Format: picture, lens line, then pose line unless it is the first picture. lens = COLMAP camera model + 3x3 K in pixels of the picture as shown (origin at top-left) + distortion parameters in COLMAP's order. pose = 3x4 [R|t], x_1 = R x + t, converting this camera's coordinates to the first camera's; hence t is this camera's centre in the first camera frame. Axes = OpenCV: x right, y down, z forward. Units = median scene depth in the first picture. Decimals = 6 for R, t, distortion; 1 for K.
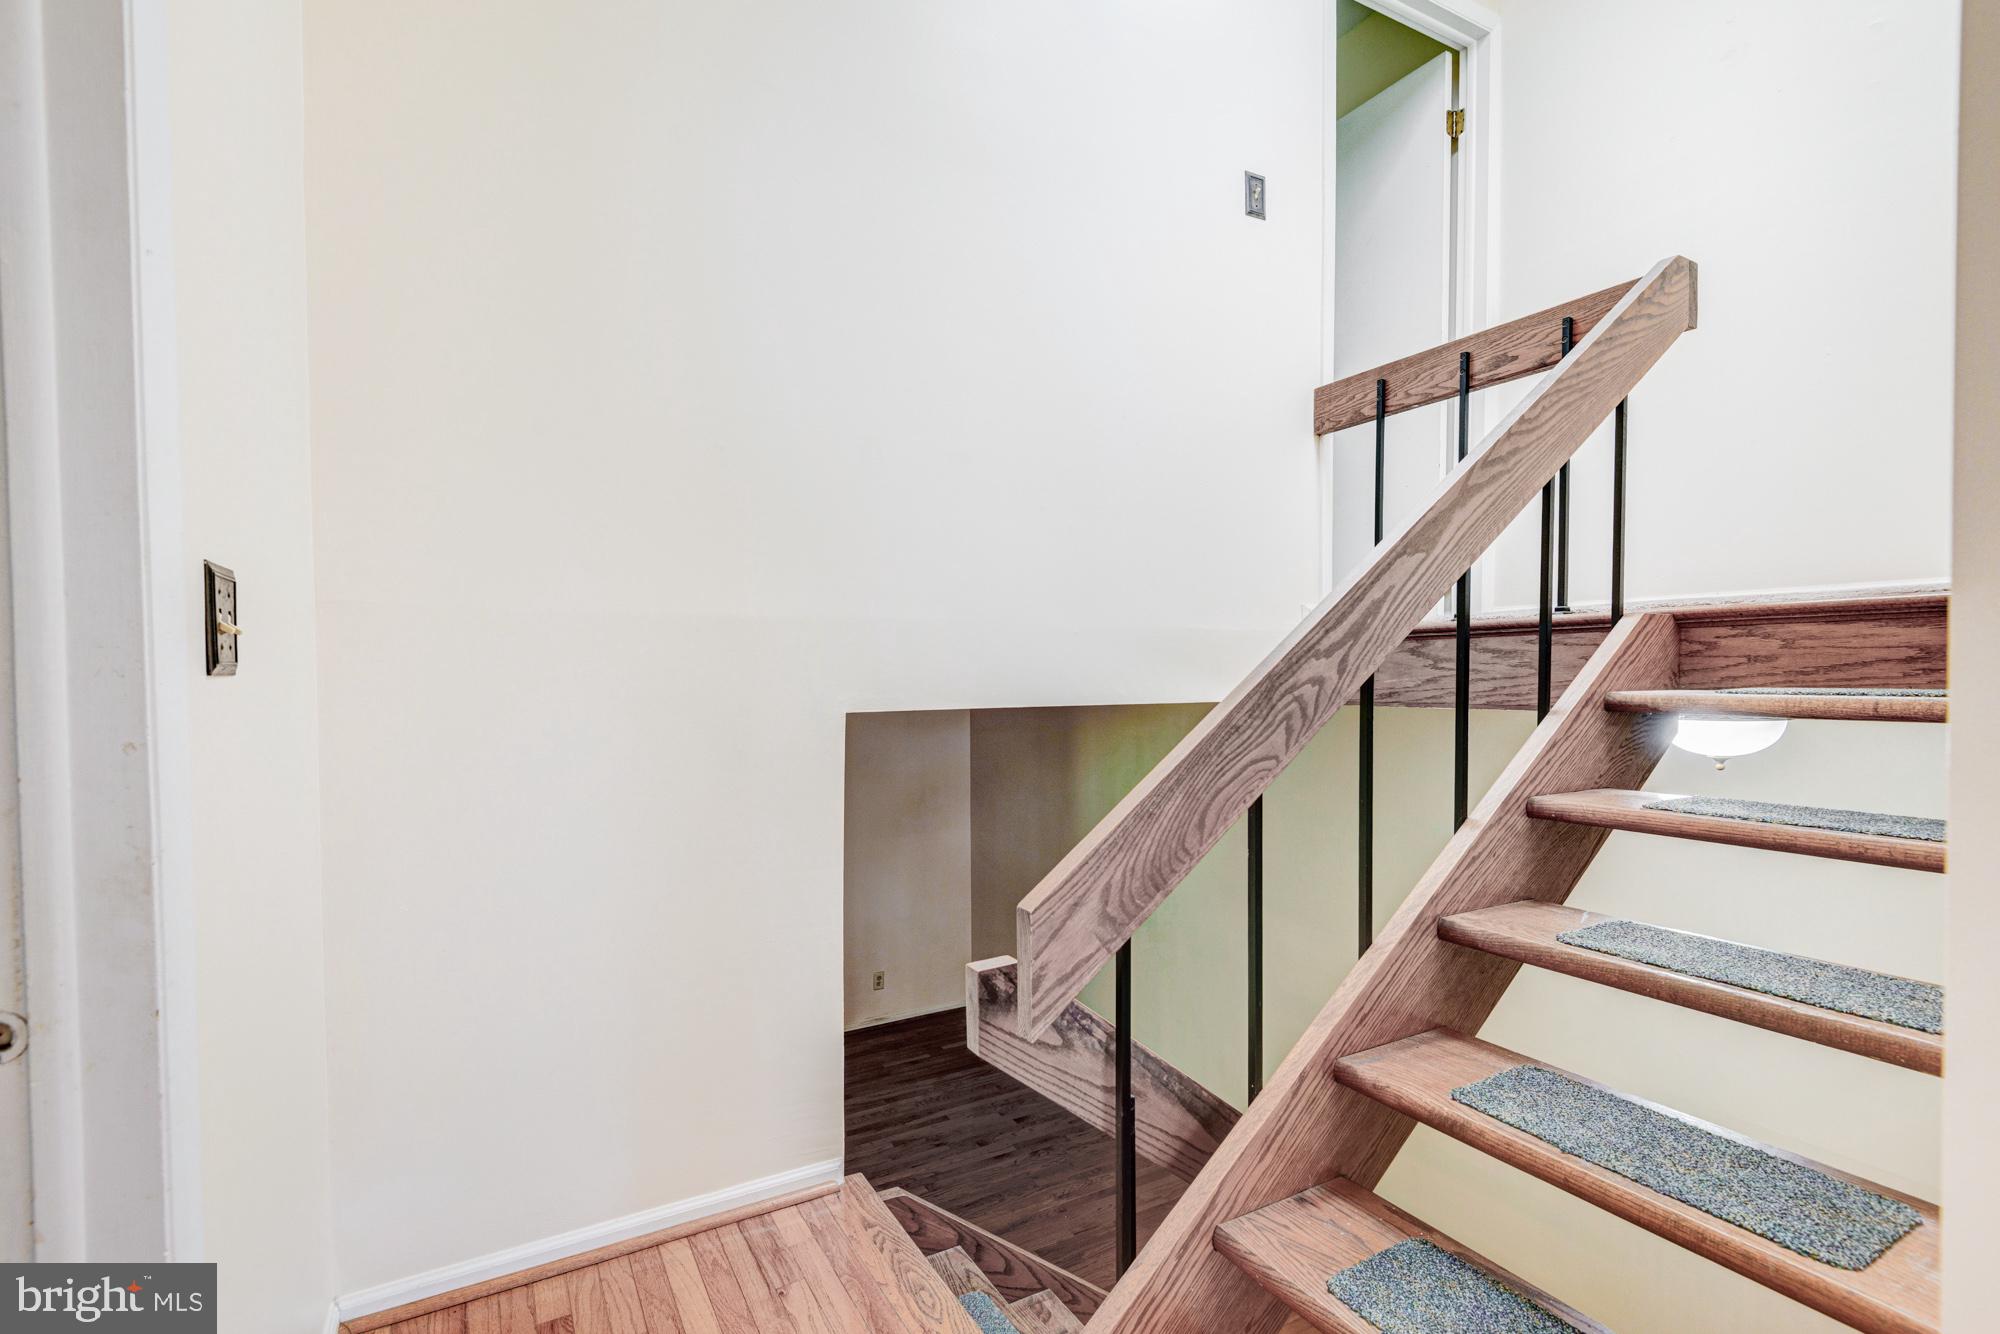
lens RADIAL K [[919.2, 0, 999.8], [0, 919.2, 670.0], [0, 0, 1]] dist [0.001093, 0.000154]
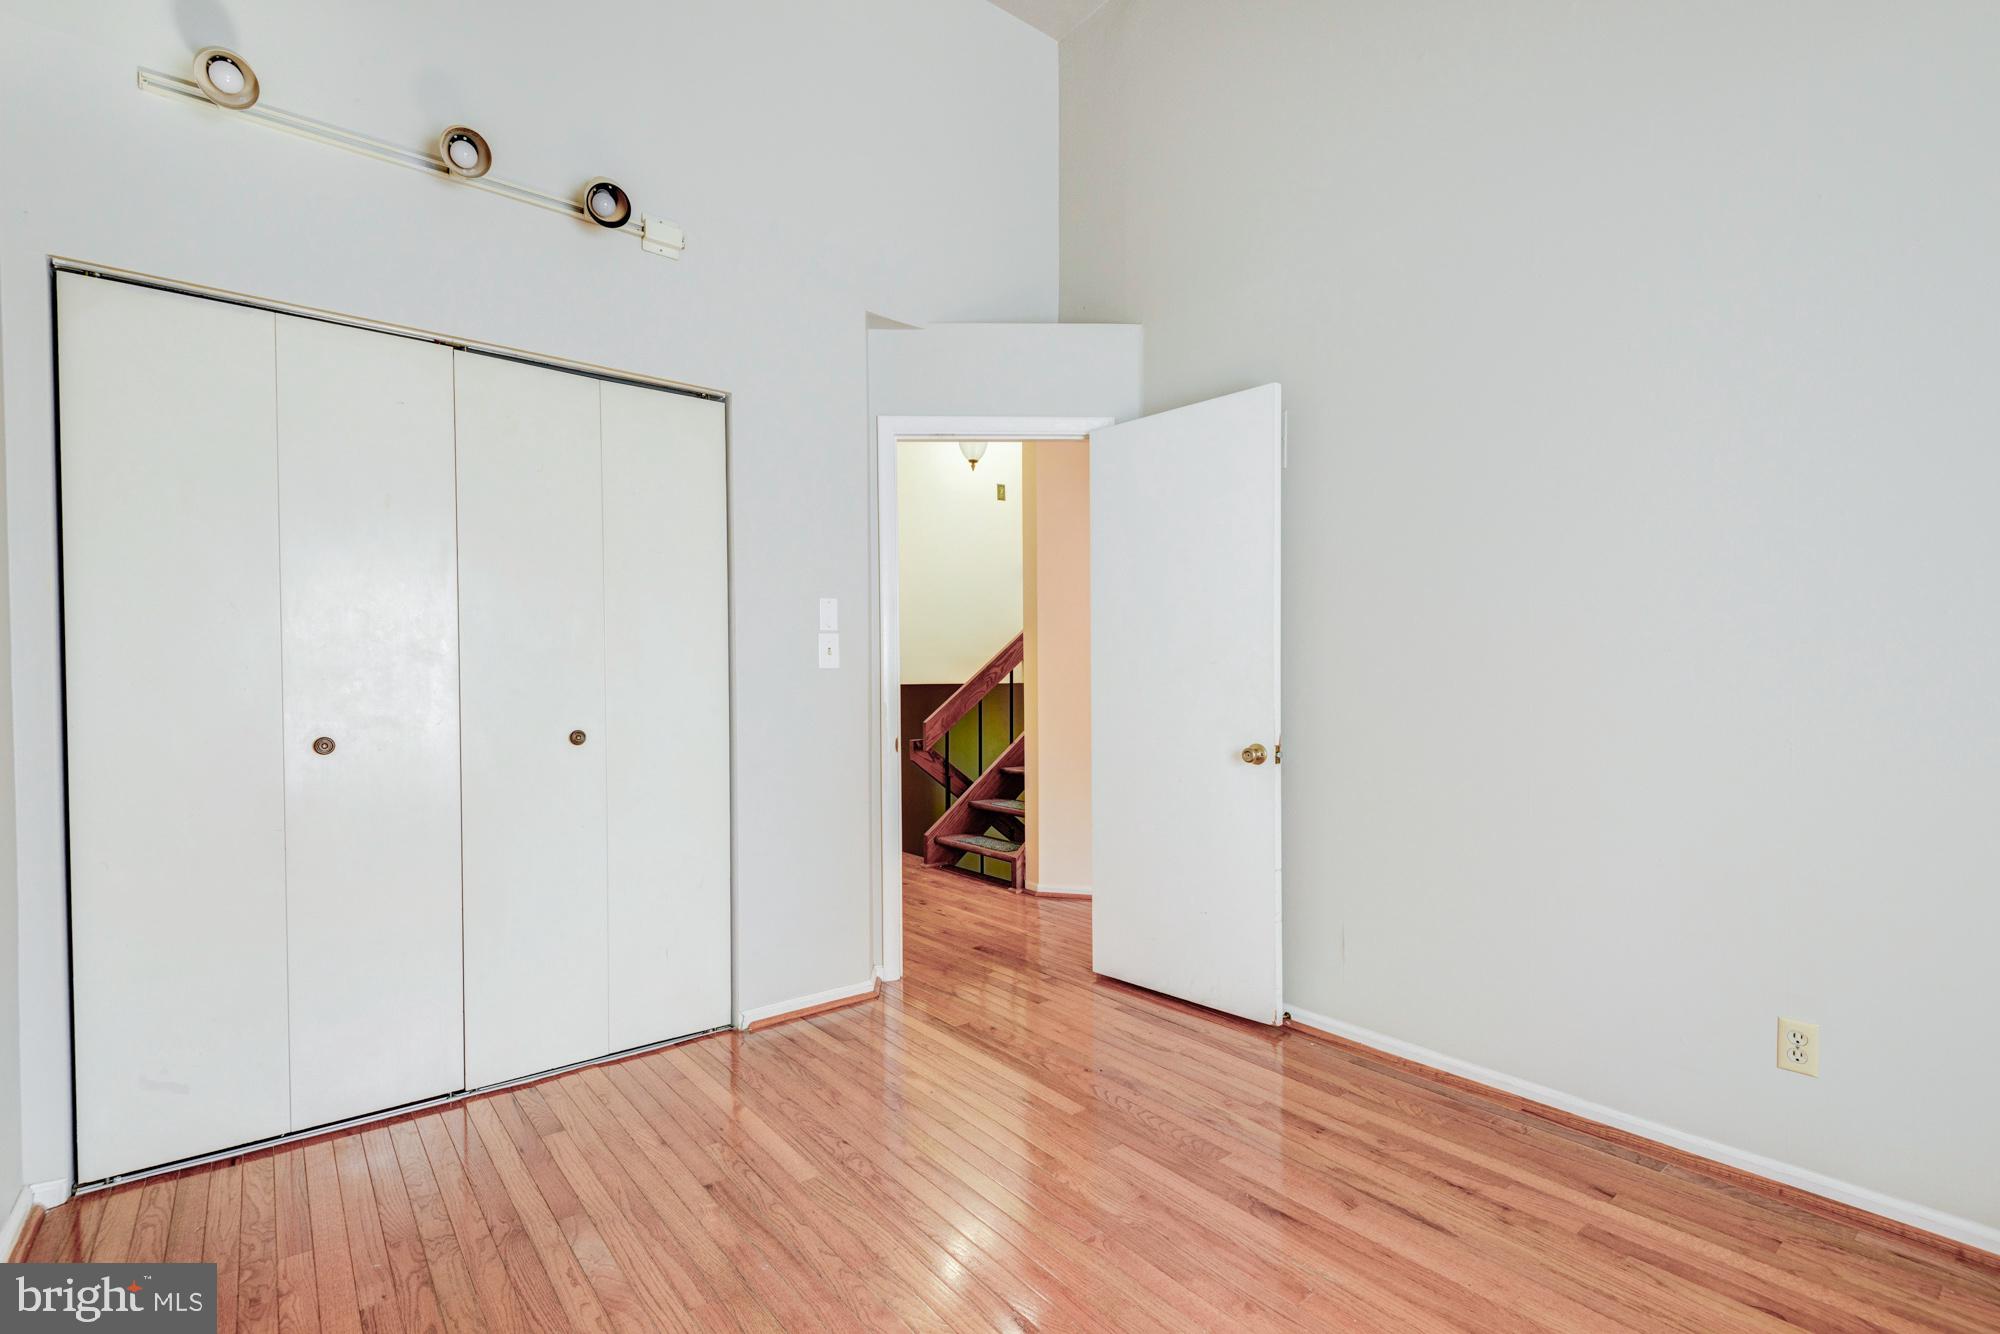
lens RADIAL K [[919.2, 0, 998.3], [0, 919.2, 672.2], [0, 0, 1]] dist [0.001093, 0.000154]
pose [[0.984700, 0.010031, 0.173968, -0.349637], [-0.008285, 0.999908, -0.010759, 0.052010], [-0.174059, 0.009154, 0.984693, -3.034055]]
